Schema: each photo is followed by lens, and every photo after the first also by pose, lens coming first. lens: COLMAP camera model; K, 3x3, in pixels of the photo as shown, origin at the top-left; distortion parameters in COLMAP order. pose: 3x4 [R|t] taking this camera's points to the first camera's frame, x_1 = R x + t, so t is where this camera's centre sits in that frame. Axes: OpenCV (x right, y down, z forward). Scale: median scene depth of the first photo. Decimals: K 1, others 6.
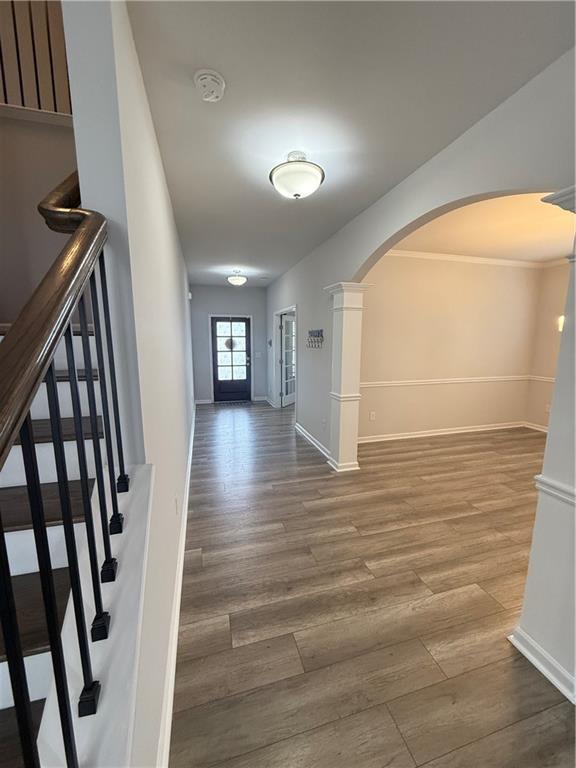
lens RADIAL K [[305.8, 0, 287.0], [0, 305.8, 383.0], [0, 0, 1]] dist [0.001772, -0.000471]
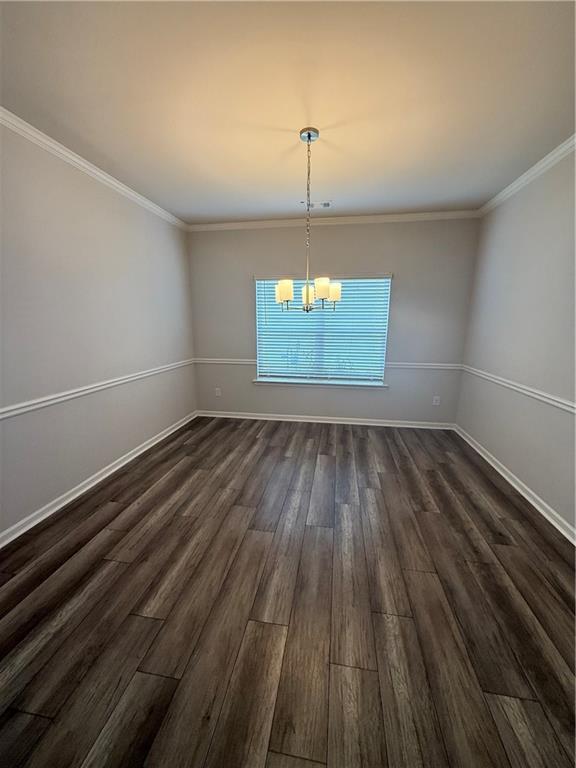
lens RADIAL K [[305.8, 0, 287.0], [0, 305.8, 383.0], [0, 0, 1]] dist [0.001772, -0.000471]
pose [[0.427477, -0.179942, 0.885937, 0.143709], [0.126074, 0.982280, 0.138678, -0.051413], [-0.895192, 0.052412, 0.442588, 0.451805]]
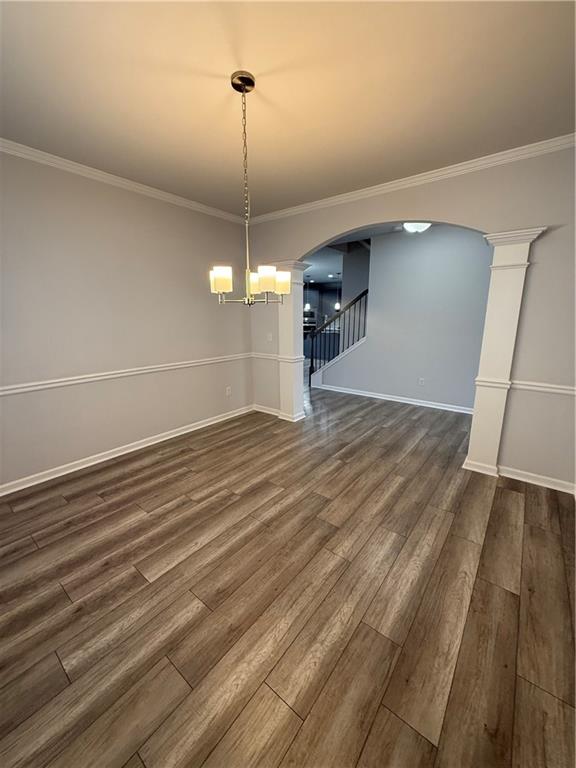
lens RADIAL K [[305.8, 0, 287.0], [0, 305.8, 383.0], [0, 0, 1]] dist [0.001772, -0.000471]
pose [[-0.809750, 0.132775, -0.571555, 0.872229], [-0.079936, 0.940020, 0.331620, -0.139952], [0.581304, 0.314218, -0.750568, 1.044285]]
